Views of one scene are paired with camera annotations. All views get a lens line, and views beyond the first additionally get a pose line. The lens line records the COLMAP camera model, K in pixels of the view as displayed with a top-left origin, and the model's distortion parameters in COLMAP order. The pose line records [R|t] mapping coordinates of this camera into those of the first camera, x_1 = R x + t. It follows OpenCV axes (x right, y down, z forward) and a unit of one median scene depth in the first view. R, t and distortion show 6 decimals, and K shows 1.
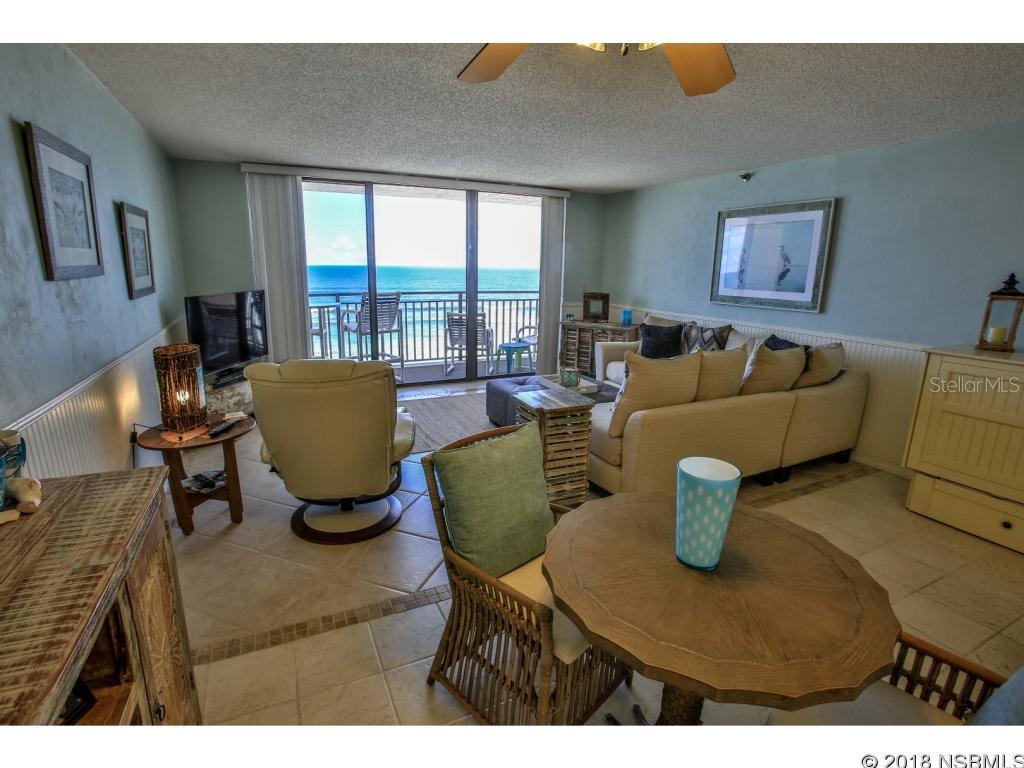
lens RADIAL K [[498.6, 0, 516.1], [0, 498.6, 380.5], [0, 0, 1]] dist [-0.025068, 0.009615]
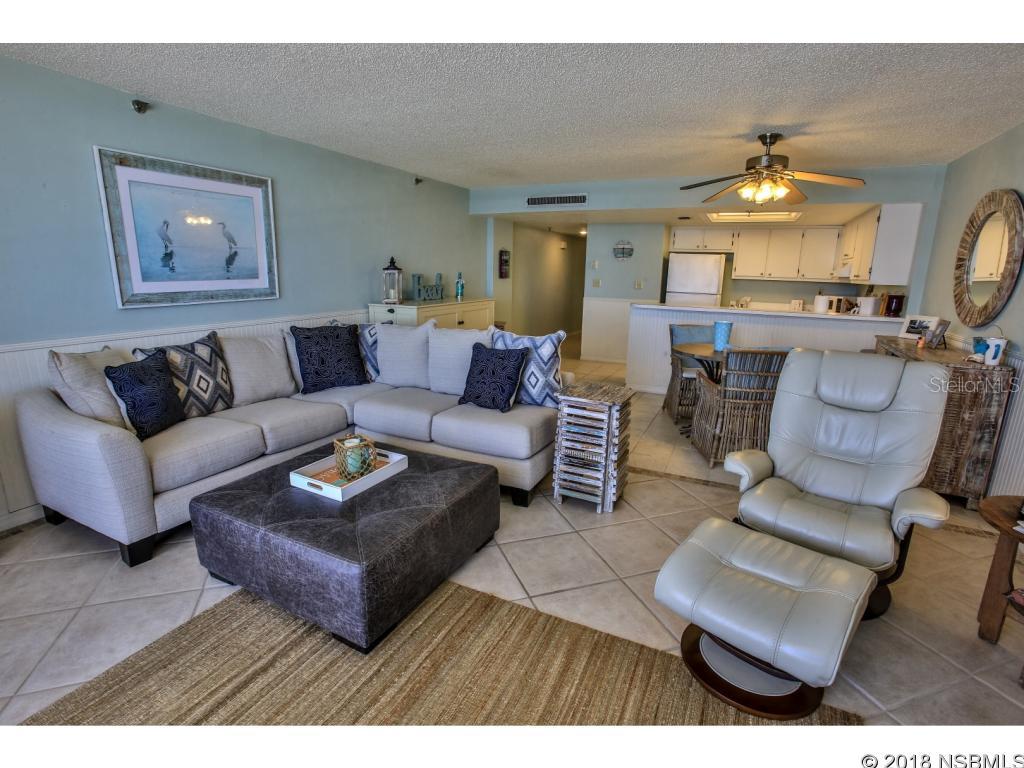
lens RADIAL K [[498.6, 0, 507.7], [0, 498.6, 381.4], [0, 0, 1]] dist [-0.025068, 0.009615]
pose [[-0.608056, -0.216703, 0.763746, -0.366133], [0.144064, 0.915934, 0.374581, -0.239699], [-0.780714, 0.337795, -0.525720, 1.017942]]
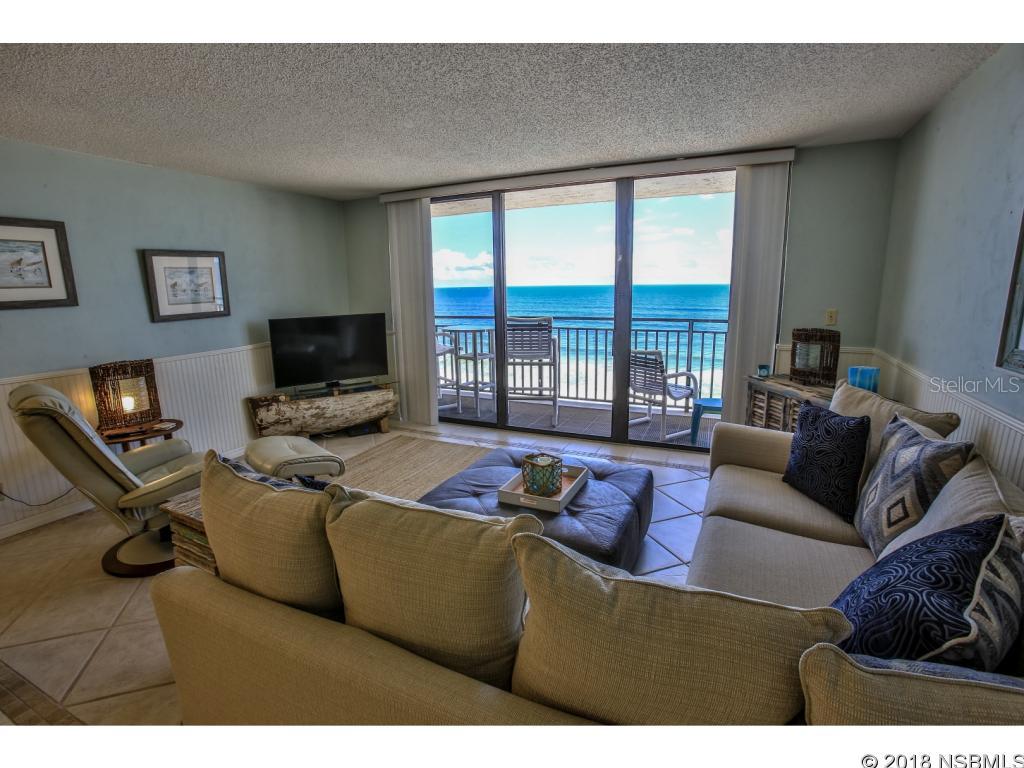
lens RADIAL K [[498.6, 0, 510.7], [0, 498.6, 378.3], [0, 0, 1]] dist [-0.025068, 0.009615]
pose [[0.634547, 0.116004, -0.764129, 0.474786], [-0.141914, 0.989350, 0.032346, -0.115783], [0.759743, 0.087916, 0.644252, 0.530266]]
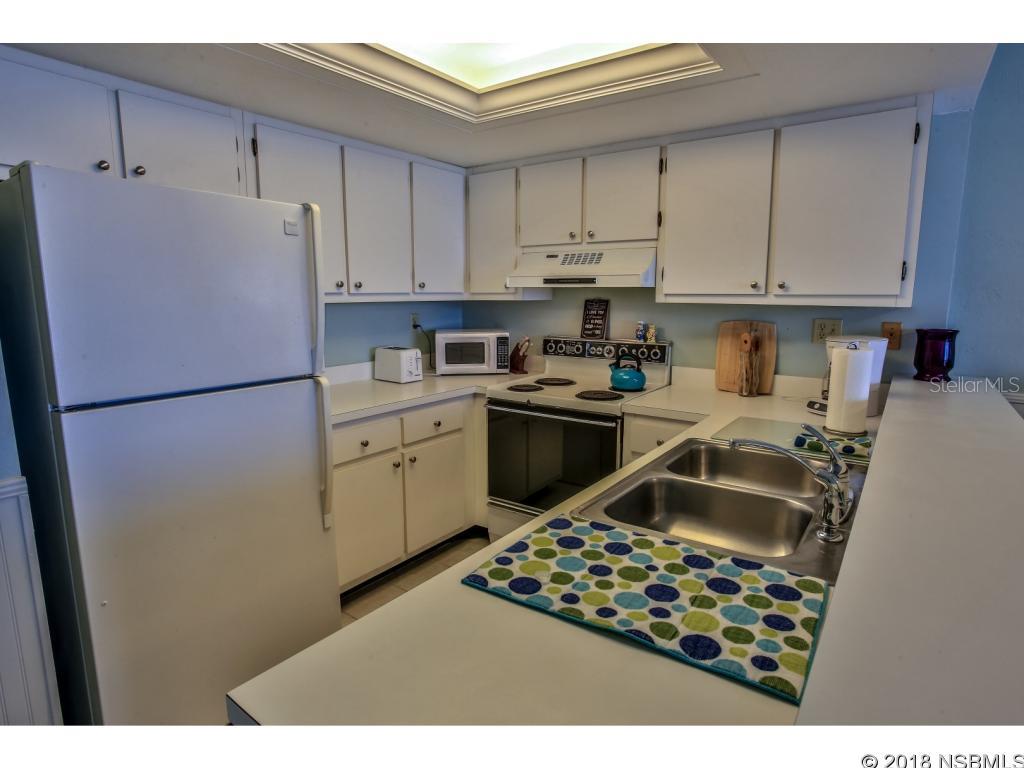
lens RADIAL K [[543.4, 0, 509.5], [0, 543.4, 378.8], [0, 0, 1]] dist [-0.038584, -0.000252]
pose [[-0.886824, 0.041335, -0.460255, 0.453610], [-0.136008, 0.928528, 0.345452, 0.009404], [0.441639, 0.368954, -0.817819, 0.080027]]
